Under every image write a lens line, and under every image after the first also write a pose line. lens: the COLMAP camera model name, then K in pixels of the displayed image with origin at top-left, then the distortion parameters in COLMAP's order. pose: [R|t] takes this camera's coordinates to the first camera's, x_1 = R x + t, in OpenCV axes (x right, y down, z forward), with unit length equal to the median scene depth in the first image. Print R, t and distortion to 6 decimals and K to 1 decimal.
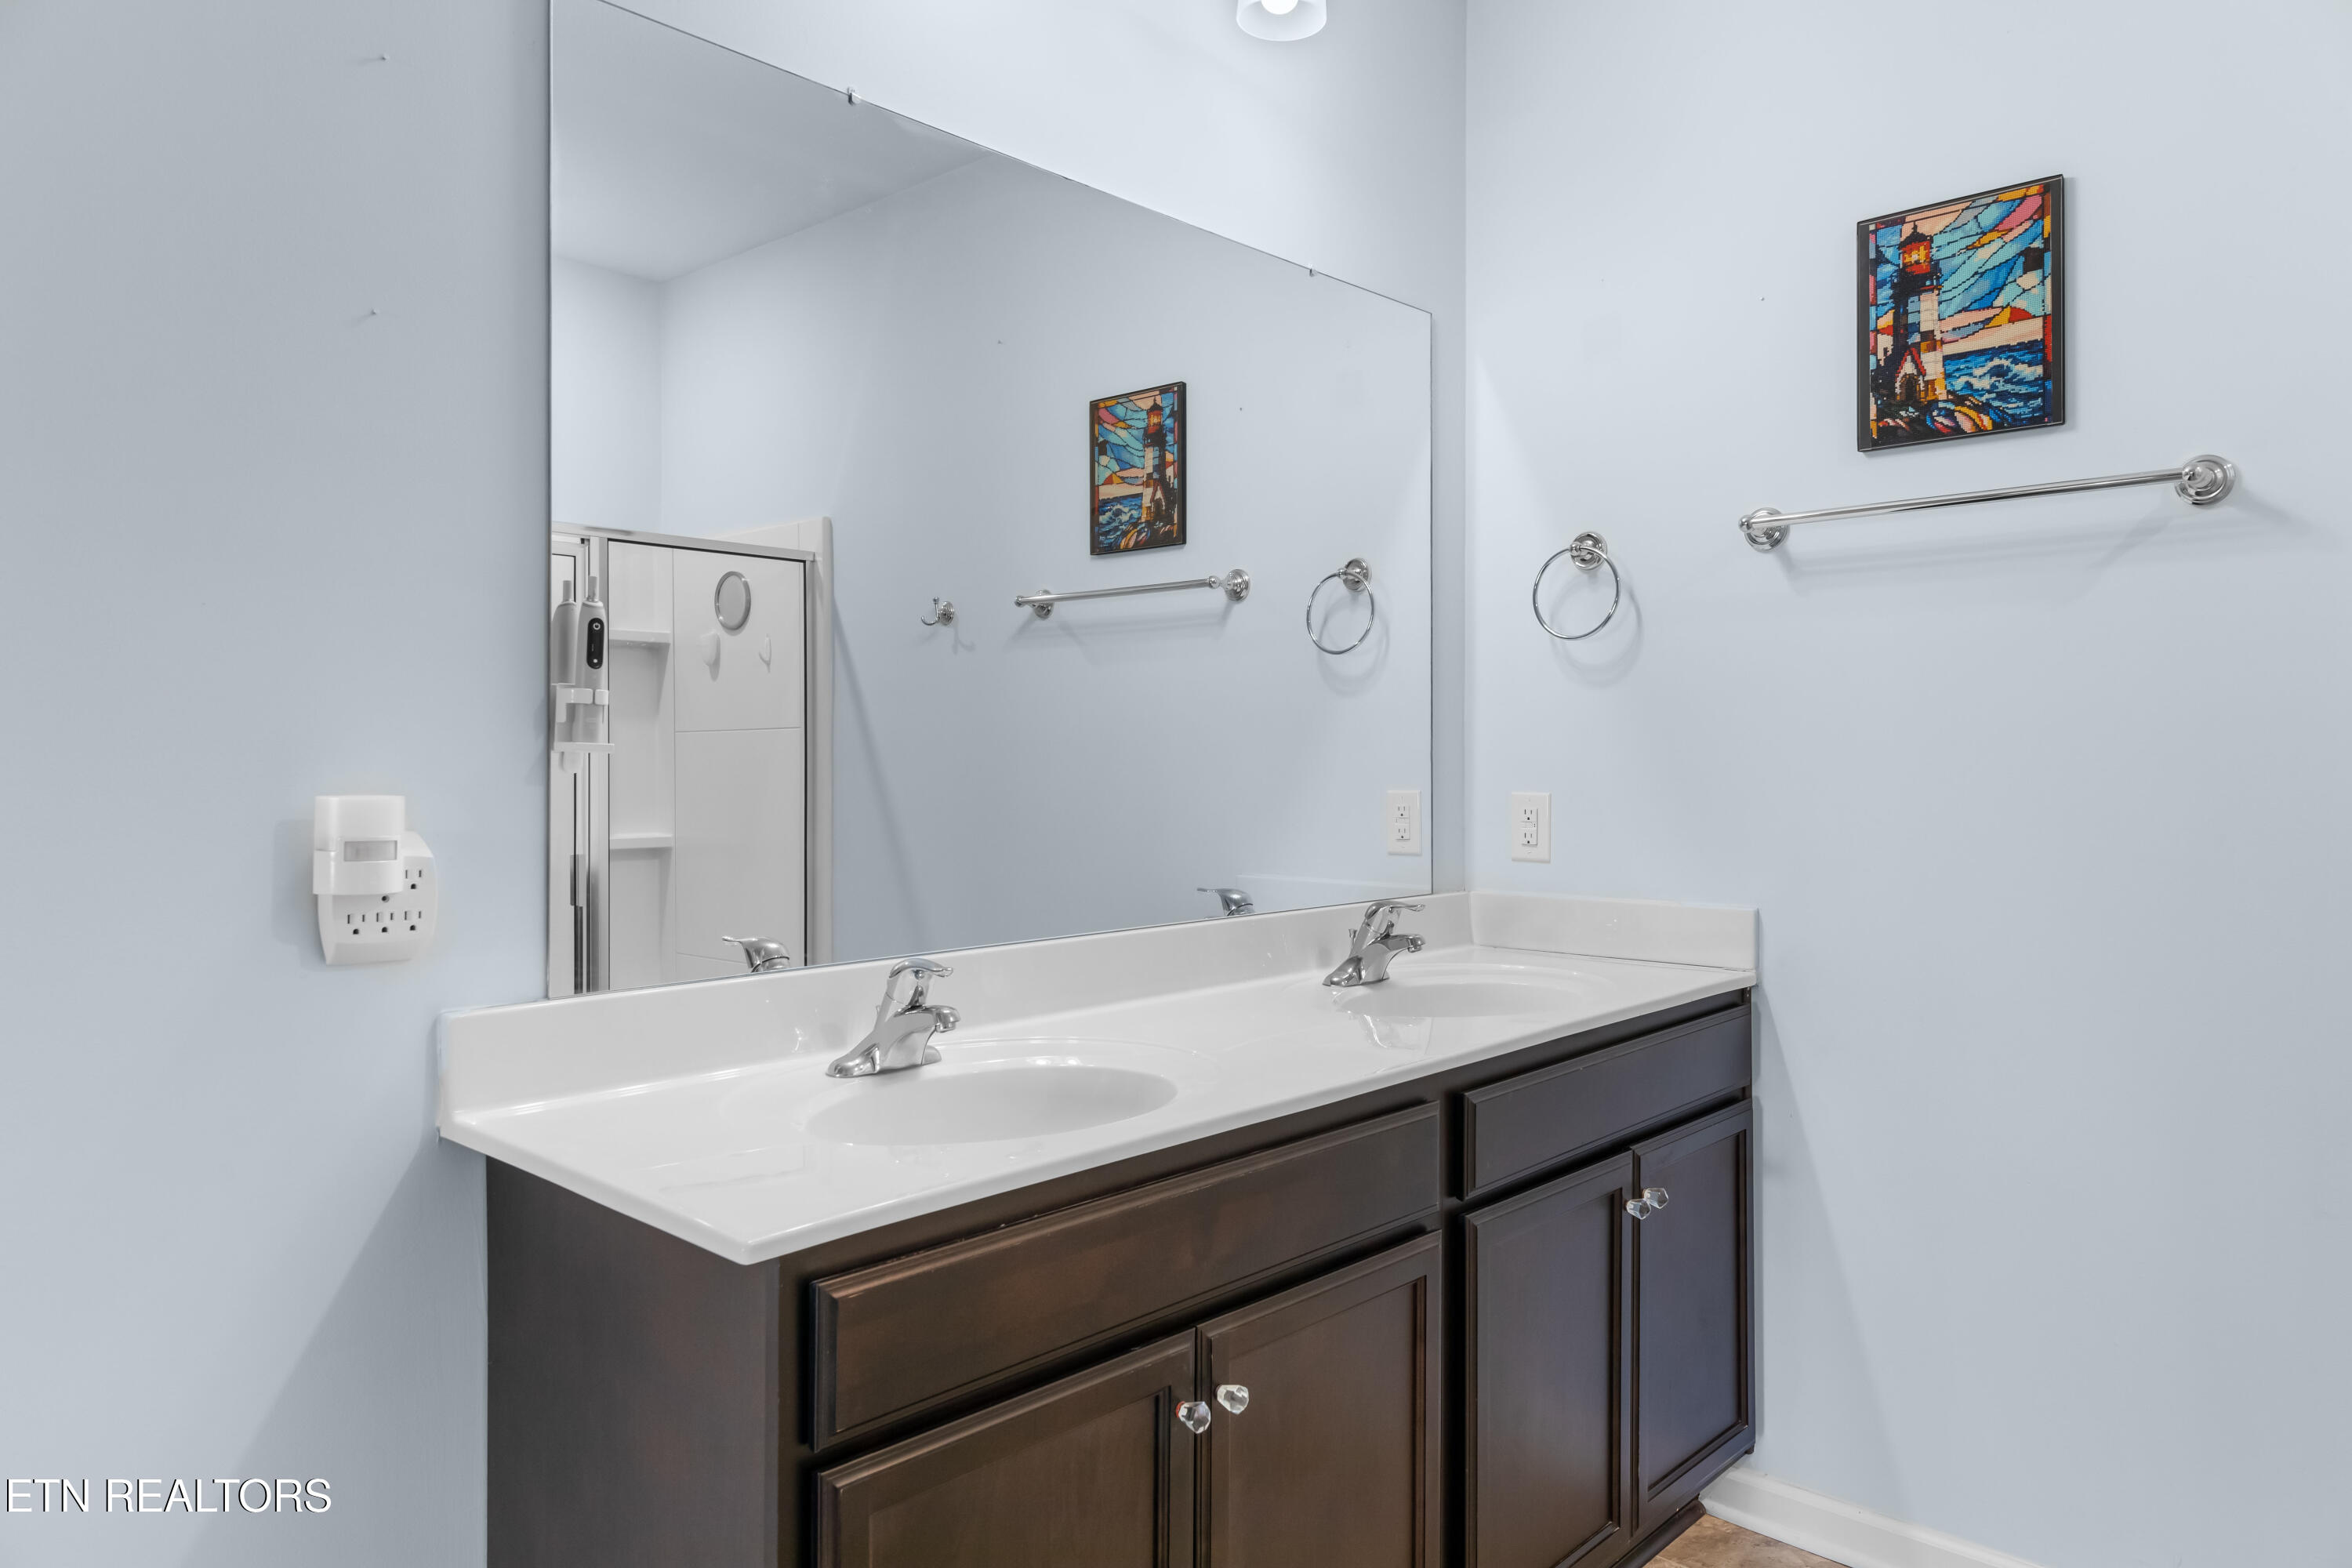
lens RADIAL K [[1547.8, 0, 1195.3], [0, 1547.8, 732.5], [0, 0, 1]] dist [0.007577, -0.003701]
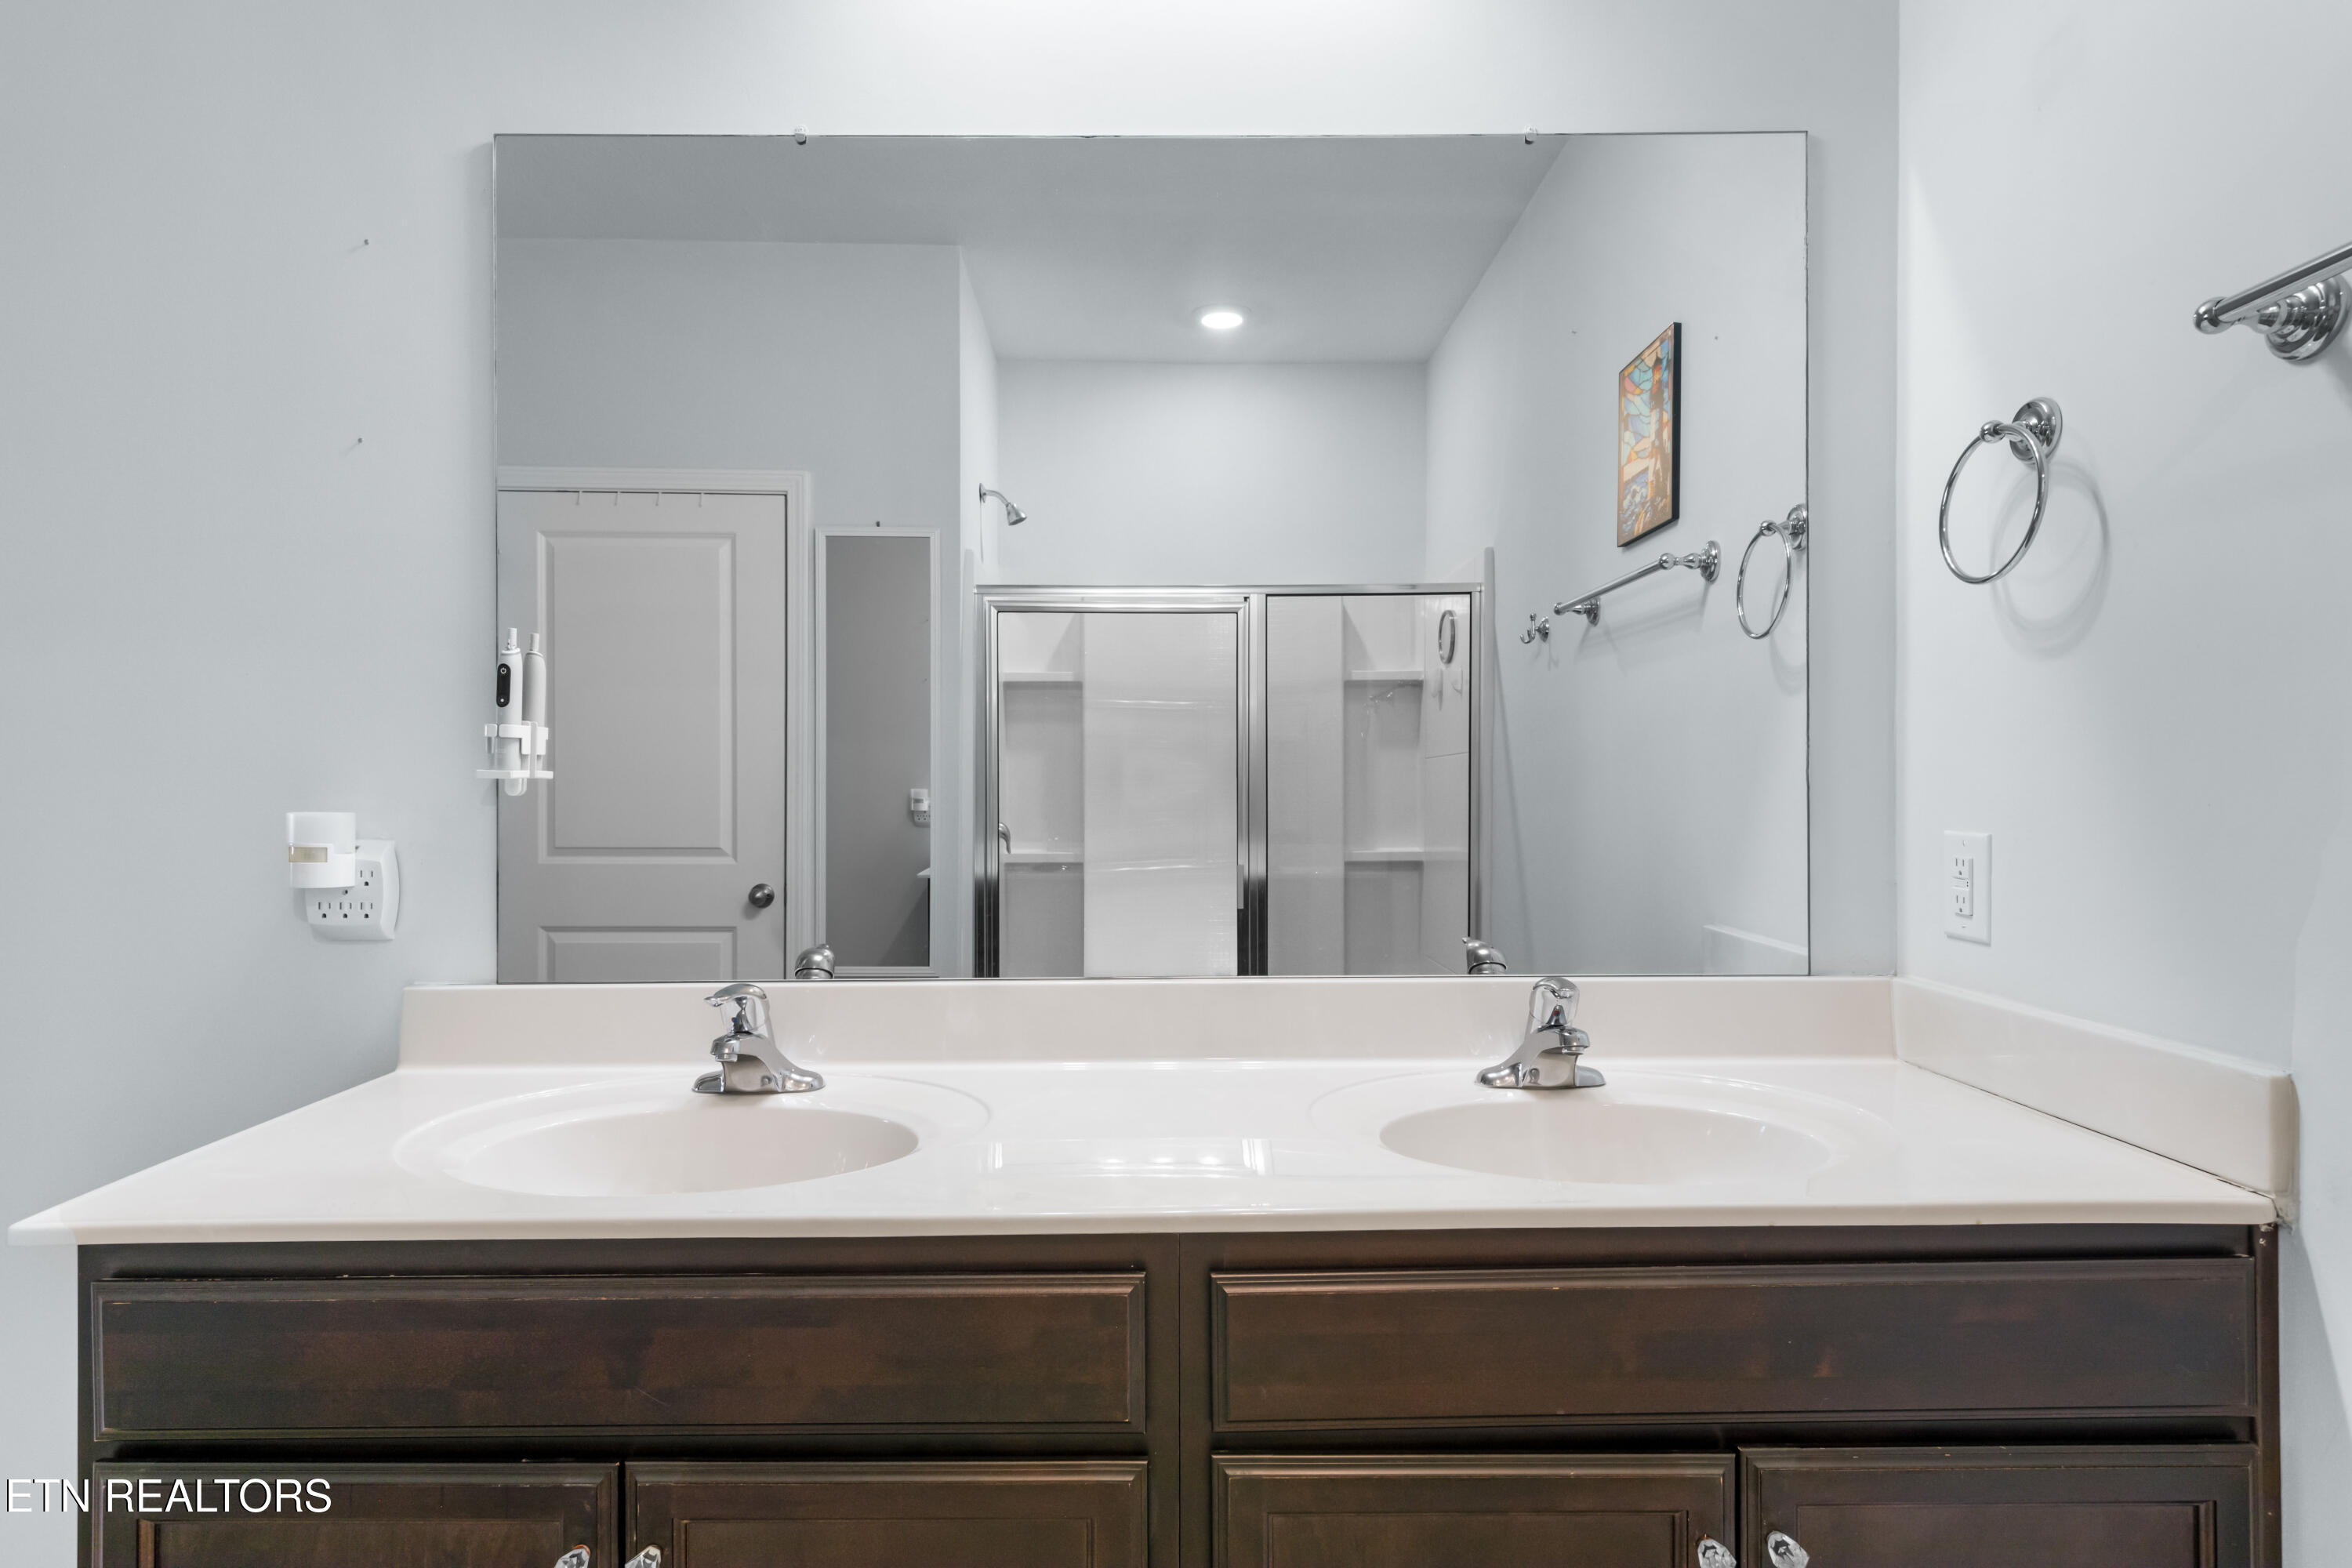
lens RADIAL K [[1267.9, 0, 1185.0], [0, 1267.9, 799.3], [0, 0, 1]] dist [0.000111, 0.001887]
pose [[0.678051, 0.009447, -0.734954, 0.450630], [0.016087, 0.999487, 0.027688, 0.007150], [0.734838, -0.030598, 0.677552, 0.490126]]
